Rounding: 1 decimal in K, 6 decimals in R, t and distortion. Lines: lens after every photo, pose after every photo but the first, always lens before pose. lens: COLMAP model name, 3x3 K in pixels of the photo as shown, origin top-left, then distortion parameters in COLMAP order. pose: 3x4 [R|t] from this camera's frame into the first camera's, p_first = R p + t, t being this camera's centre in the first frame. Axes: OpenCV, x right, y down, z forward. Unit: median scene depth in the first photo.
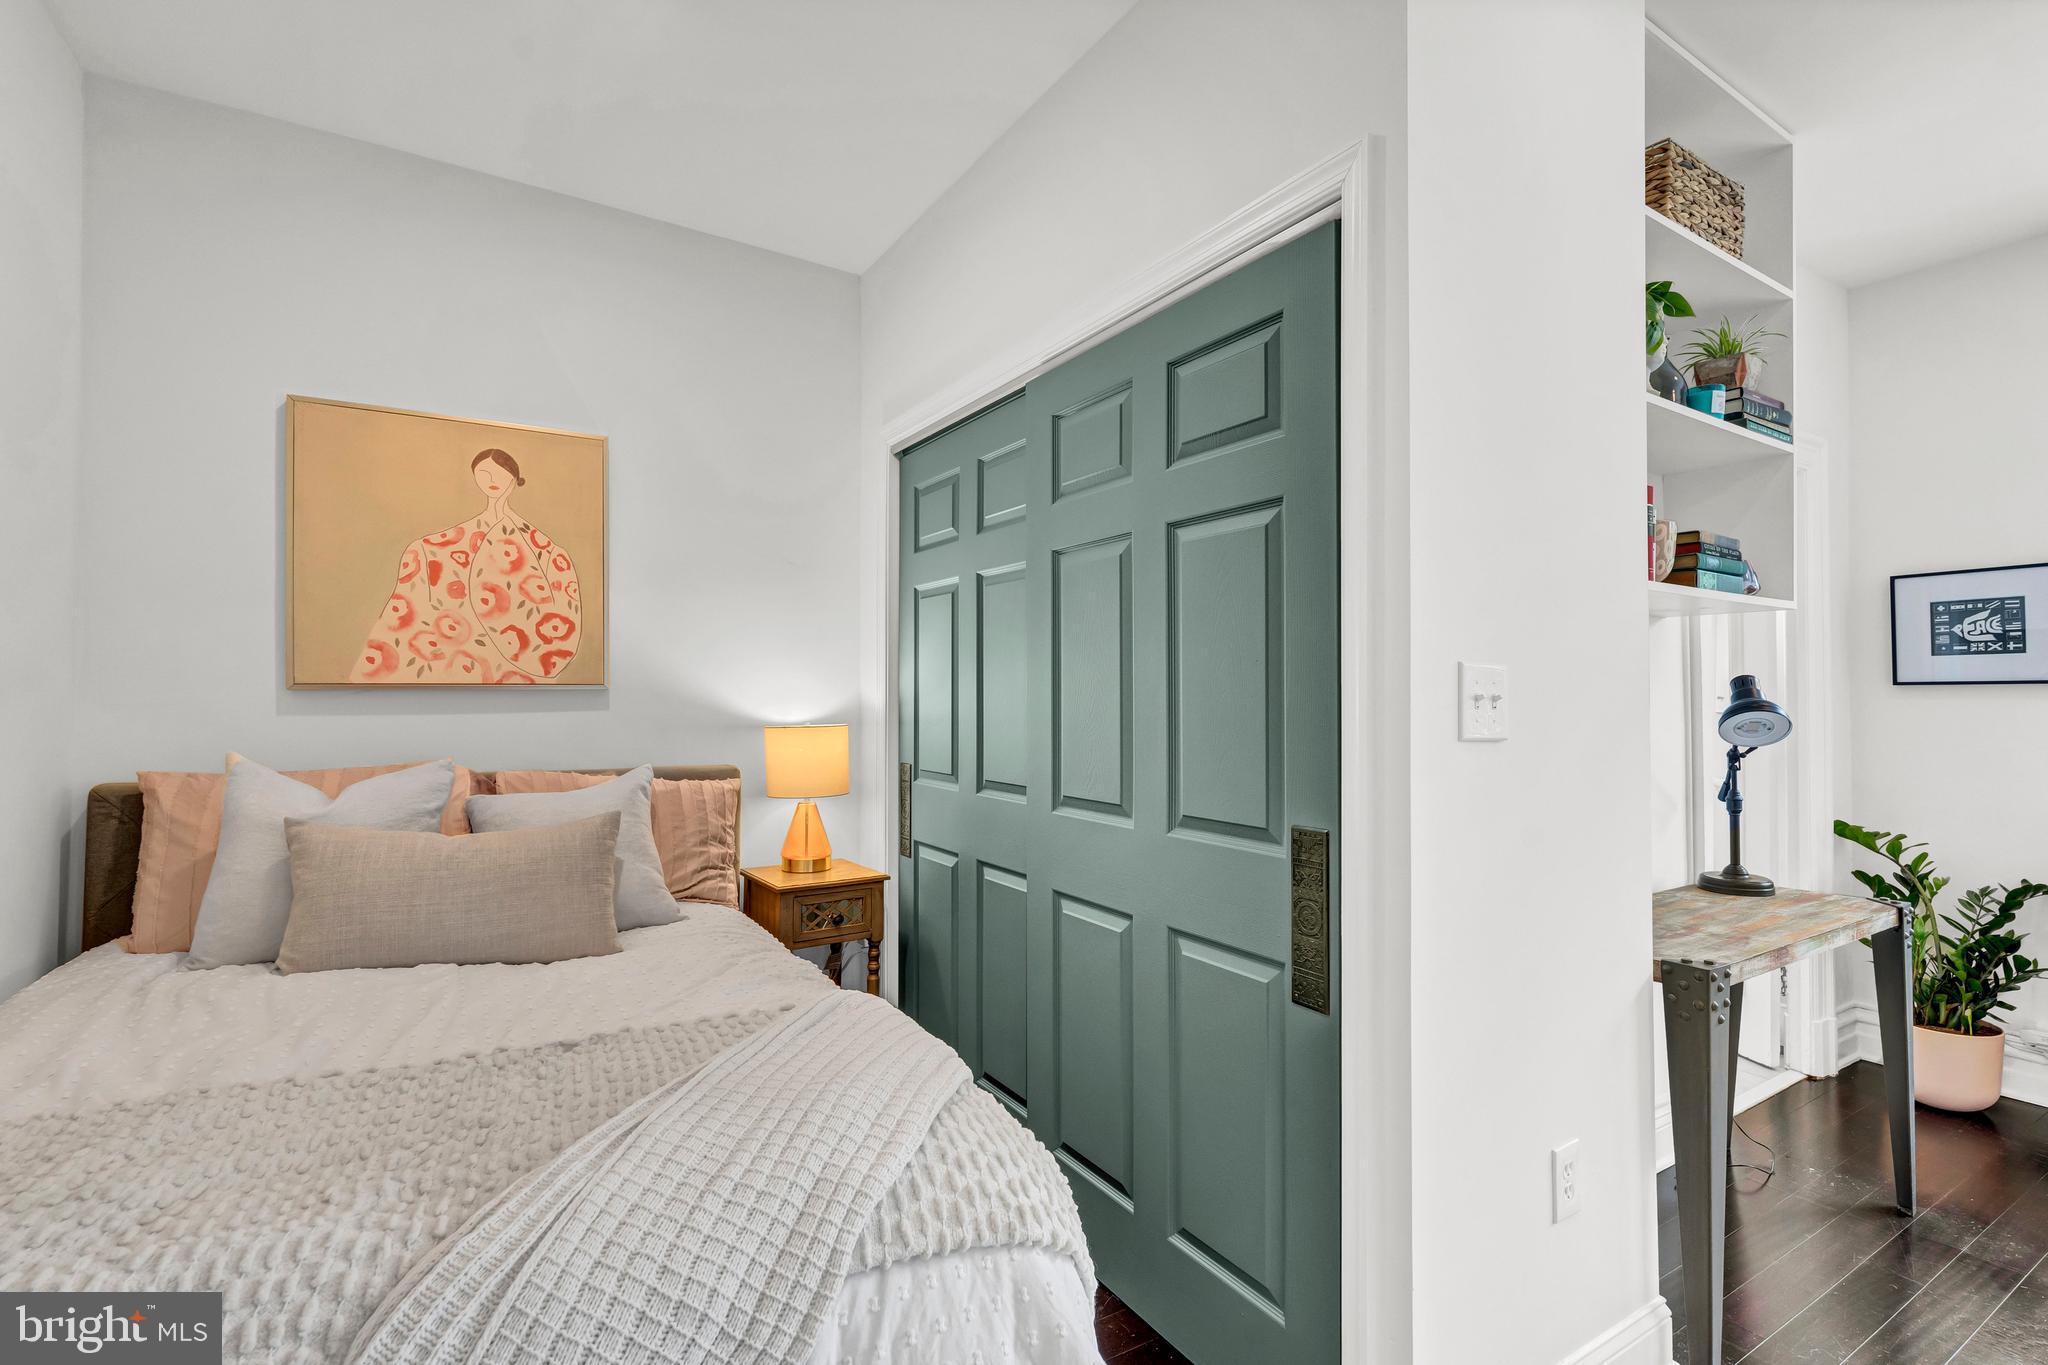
lens RADIAL K [[924.4, 0, 1024.0], [0, 924.4, 682.5], [0, 0, 1]] dist [-0.001601, 0.000191]
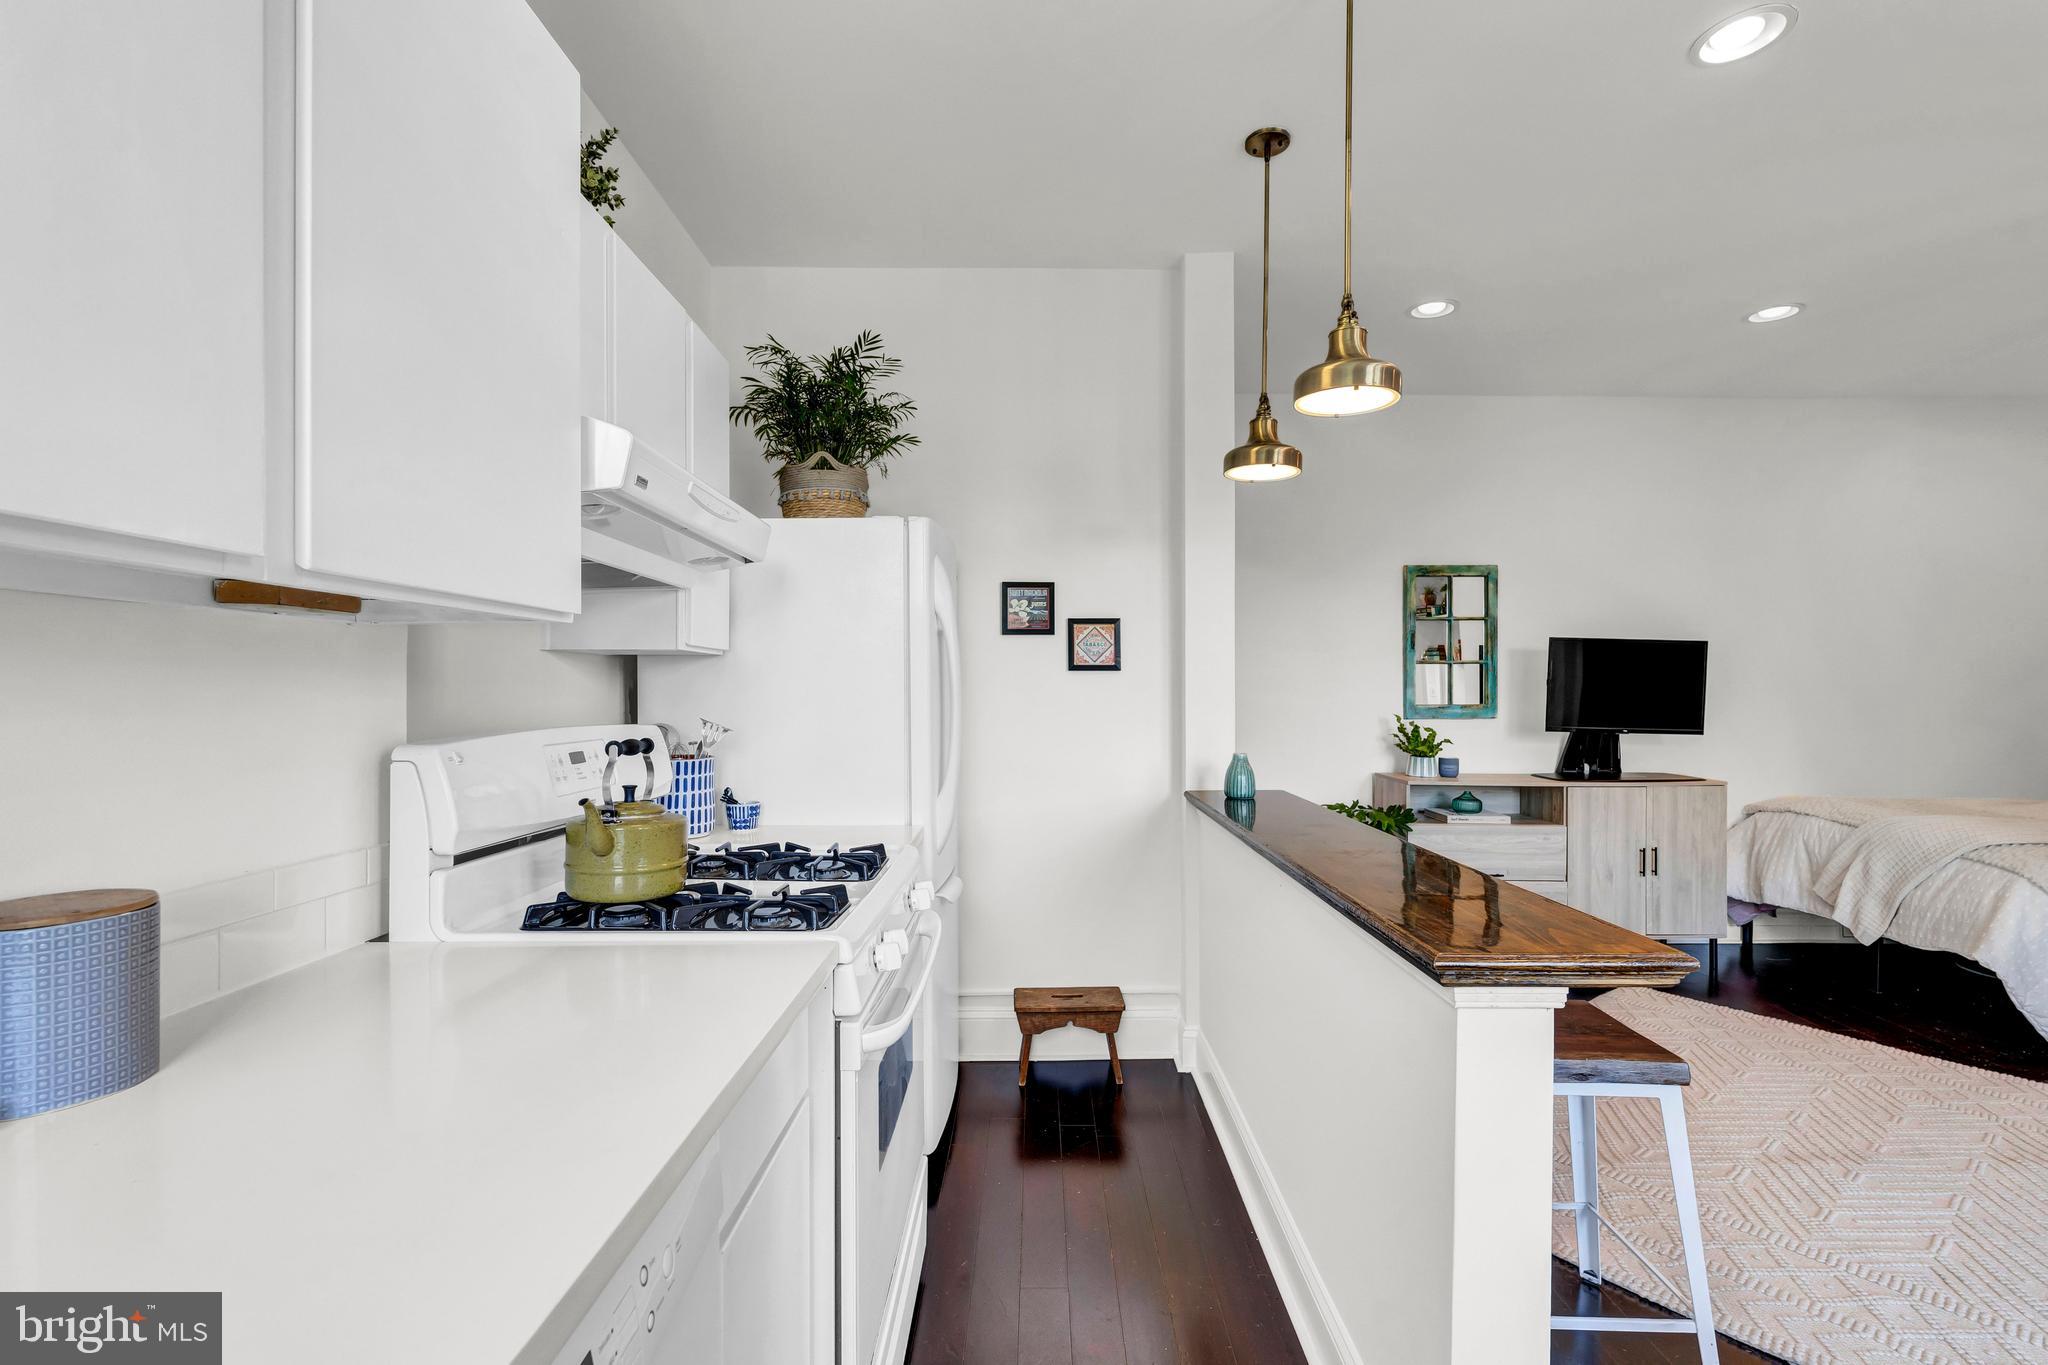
lens RADIAL K [[914.2, 0, 1024.4], [0, 914.2, 685.9], [0, 0, 1]] dist [-0.003610, 0.000302]
pose [[-0.517332, -0.006706, -0.855759, 1.776108], [0.013104, 0.999790, -0.015756, -0.001977], [0.855685, -0.019365, -0.517135, -0.097735]]
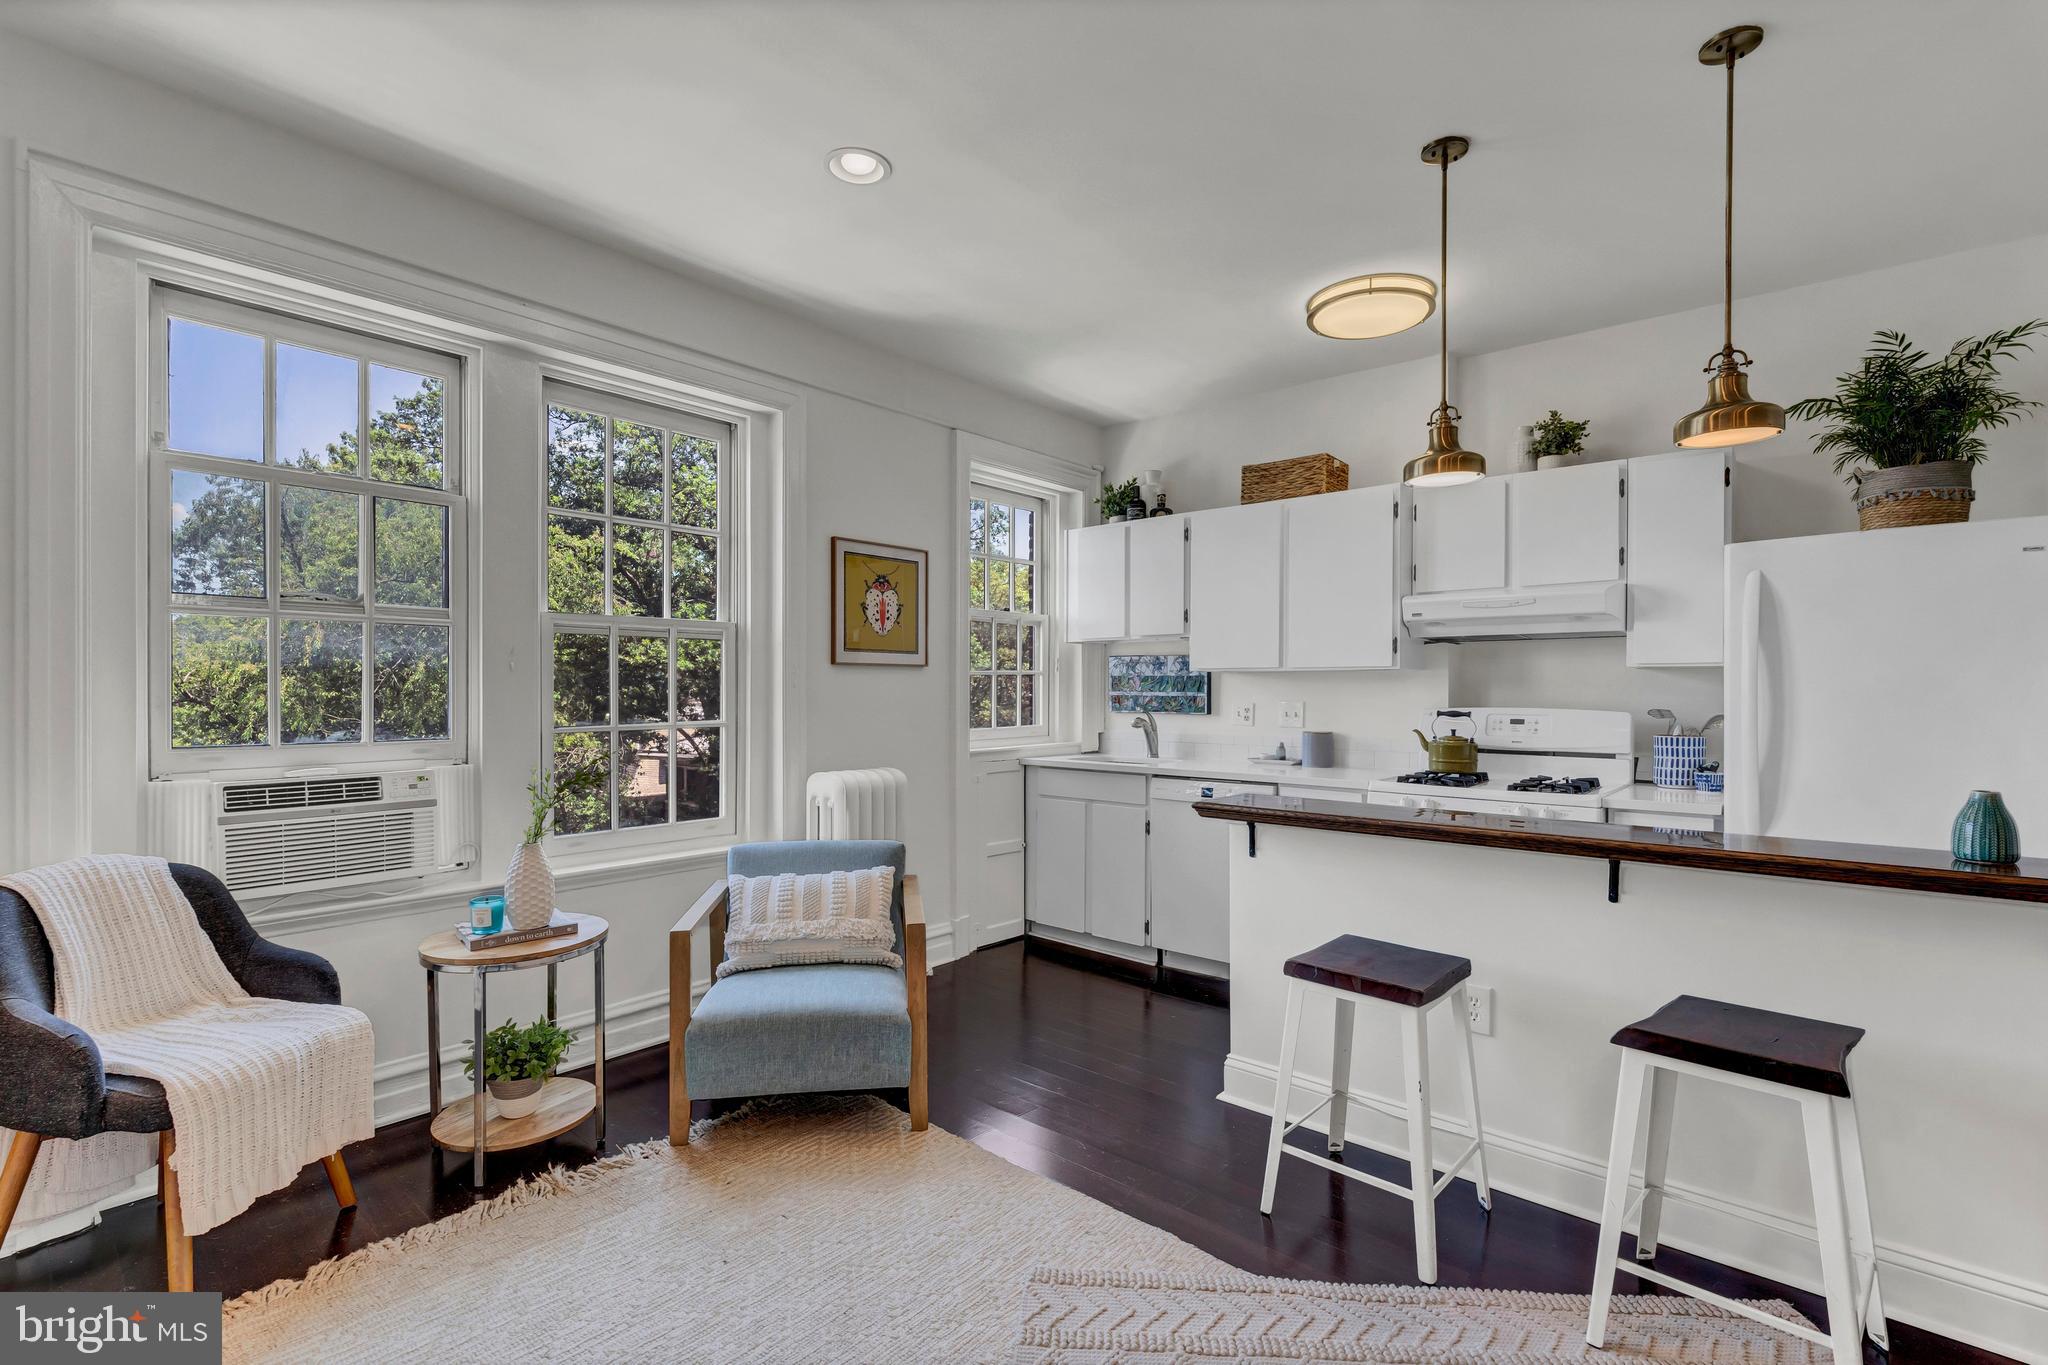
lens RADIAL K [[925.0, 0, 1025.7], [0, 925.0, 696.4], [0, 0, 1]] dist [-0.001738, -0.000087]
pose [[-0.303688, -0.010858, 0.952710, 0.245638], [-0.020529, 0.999777, 0.004851, 0.003832], [-0.952550, -0.018085, -0.303843, 0.460430]]
